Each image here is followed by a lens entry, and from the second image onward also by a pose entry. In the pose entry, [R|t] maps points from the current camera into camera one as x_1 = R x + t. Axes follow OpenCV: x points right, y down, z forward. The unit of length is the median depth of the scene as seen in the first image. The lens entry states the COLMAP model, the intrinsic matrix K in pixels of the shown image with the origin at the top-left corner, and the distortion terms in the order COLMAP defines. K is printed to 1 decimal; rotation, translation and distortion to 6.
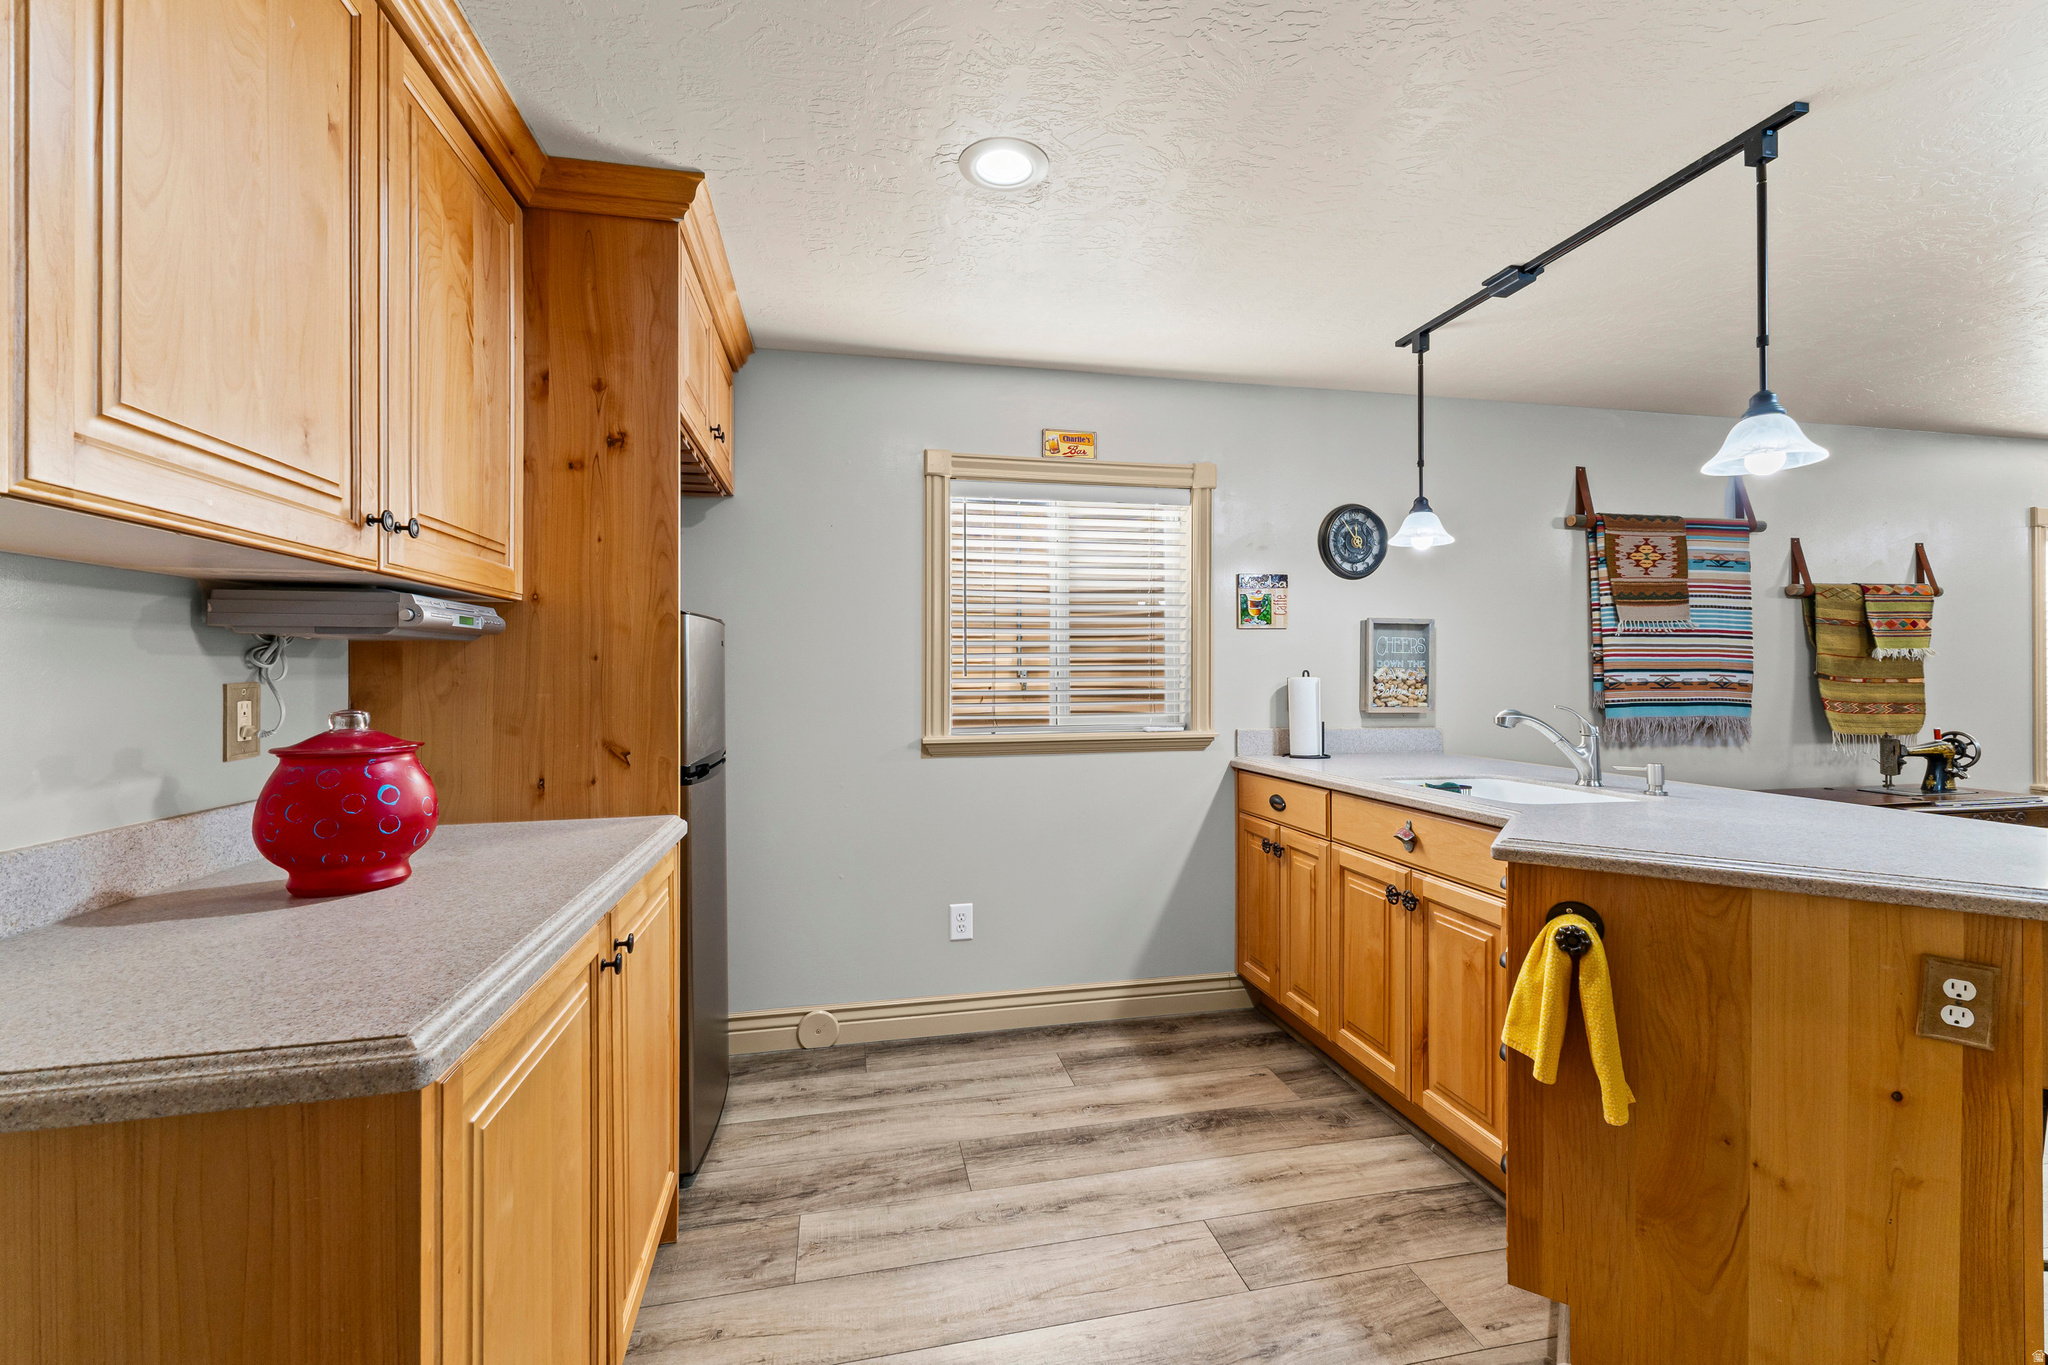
lens RADIAL K [[860.5, 0, 1037.9], [0, 860.5, 670.0], [0, 0, 1]] dist [0.005225, 0.000284]
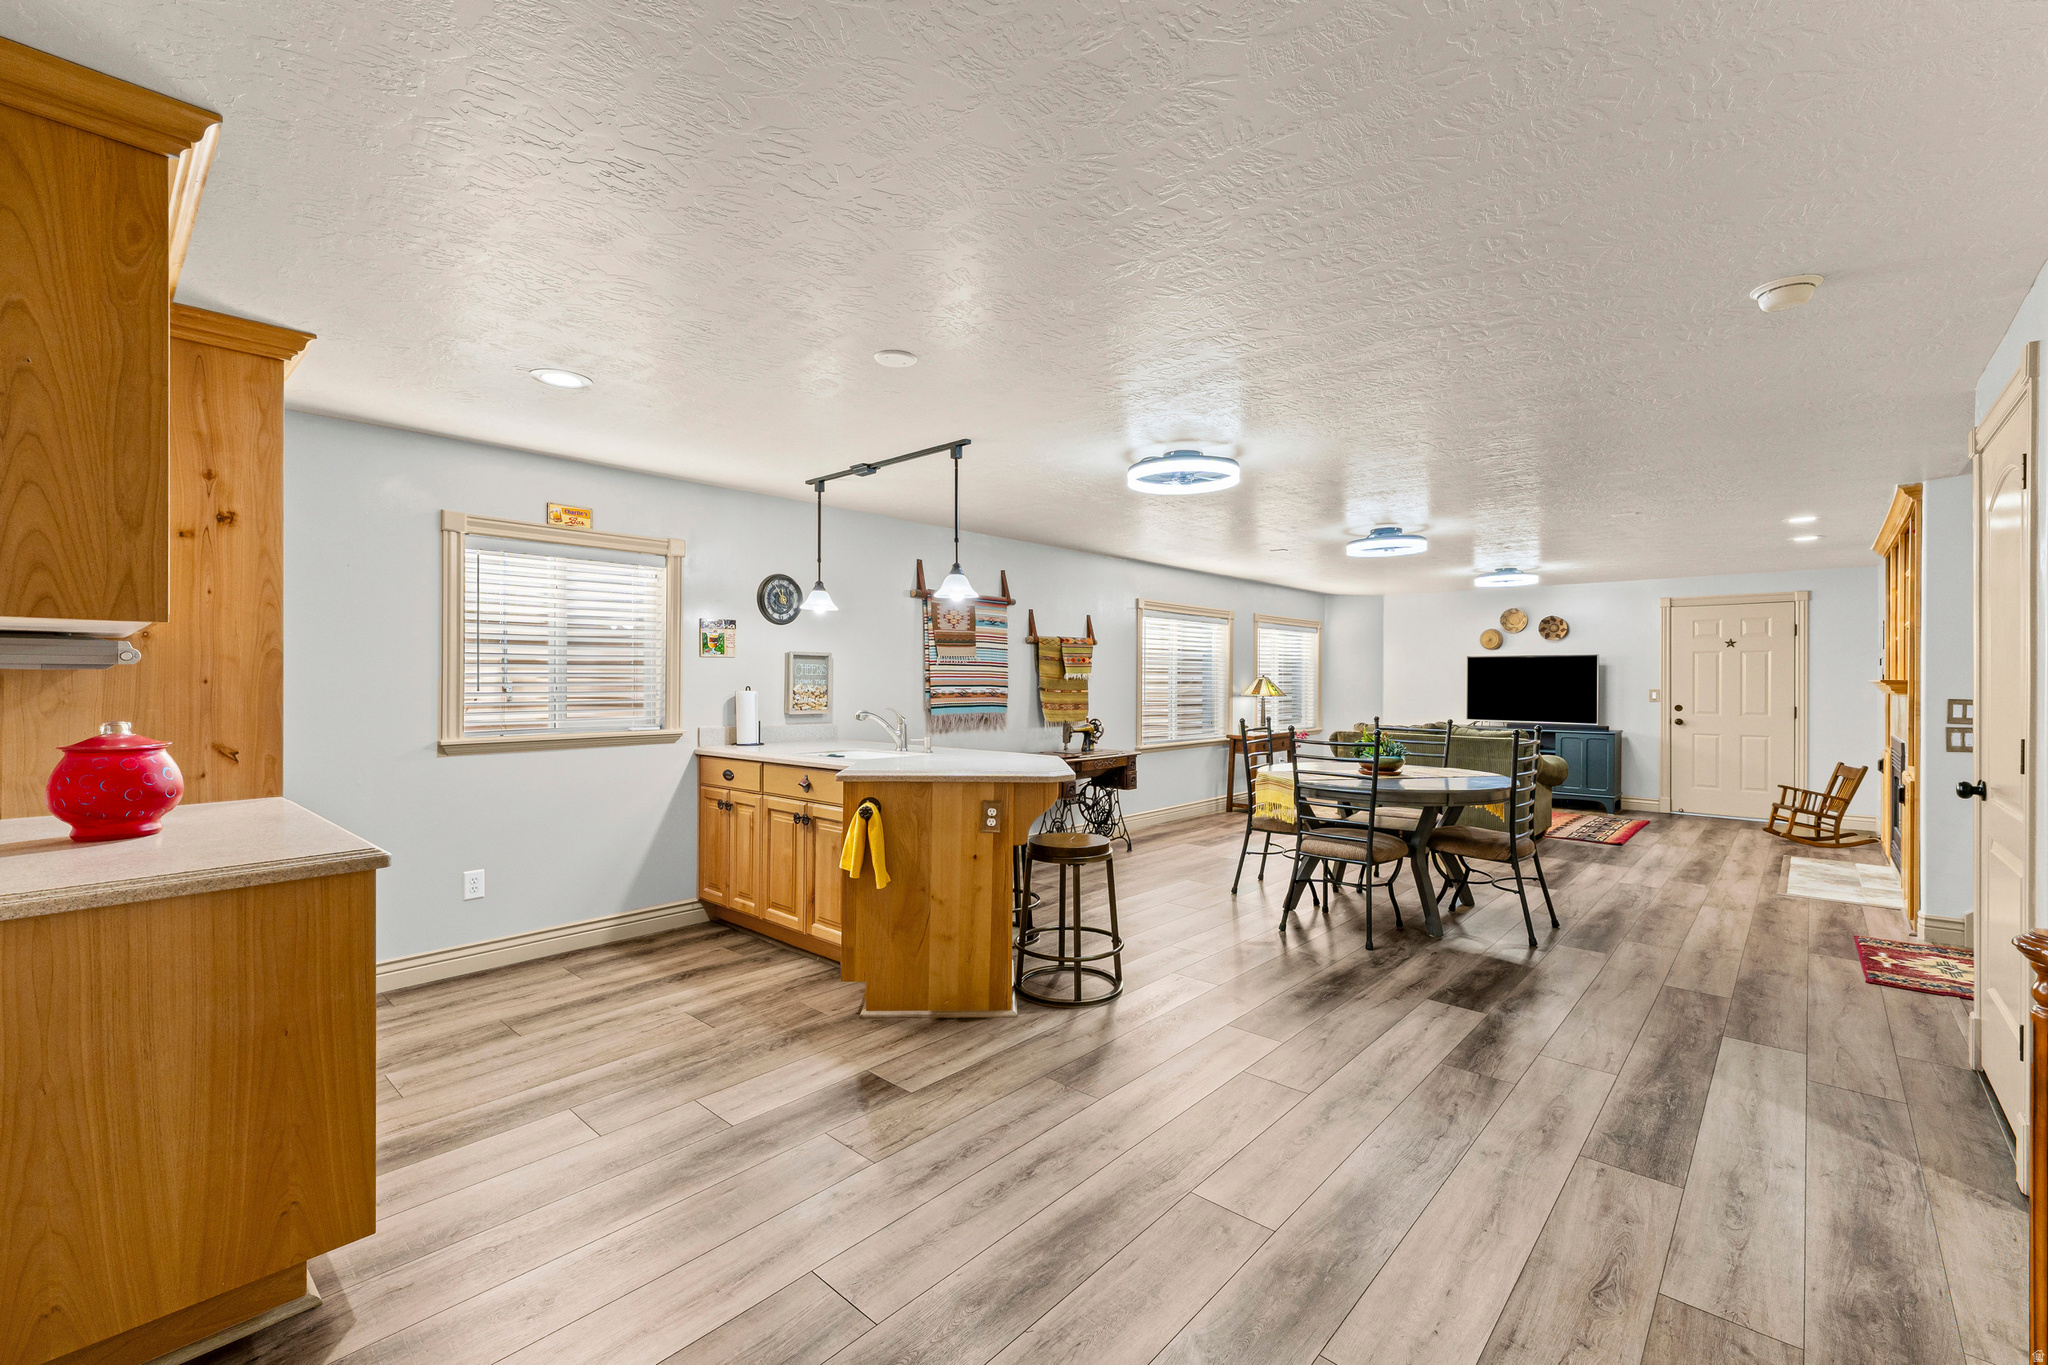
lens RADIAL K [[853.0, 0, 1024.0], [0, 853.0, 682.5], [0, 0, 1]] dist [0.001404, 0.000229]
pose [[0.818058, 0.003236, 0.575126, -0.161108], [-0.007475, 0.999960, 0.005007, -0.018963], [-0.575087, -0.008395, 0.818049, -0.528435]]
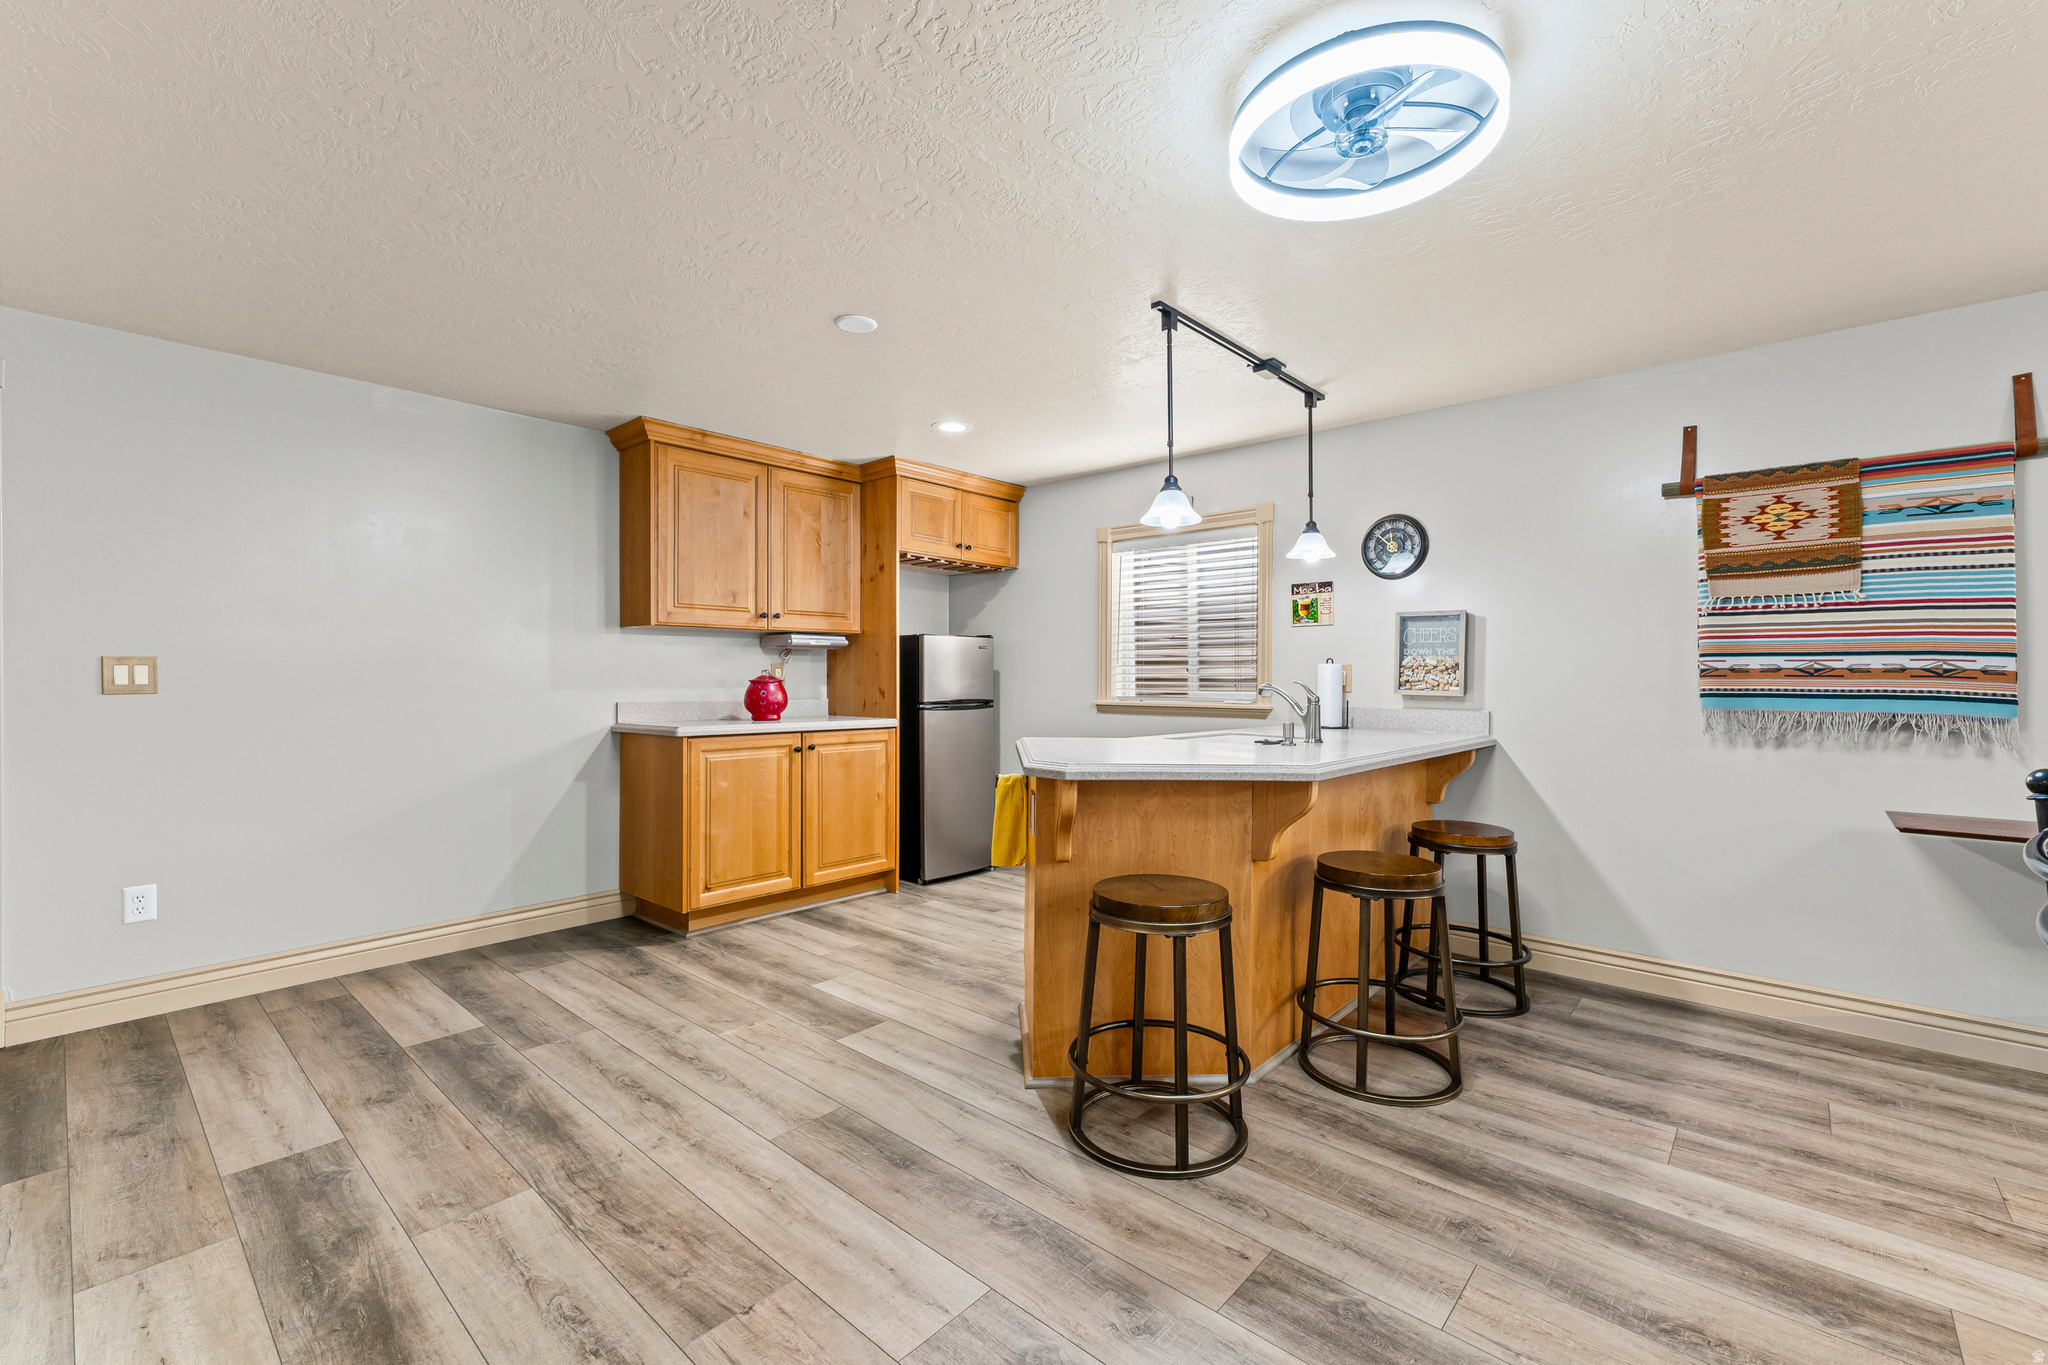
lens RADIAL K [[836.7, 0, 1024.0], [0, 836.7, 682.5], [0, 0, 1]] dist [0.002264, 0.000164]
pose [[0.599090, 0.010632, -0.800611, 1.146102], [-0.002884, 0.999934, 0.011122, 0.025899], [0.800676, -0.004354, 0.599082, -0.085244]]
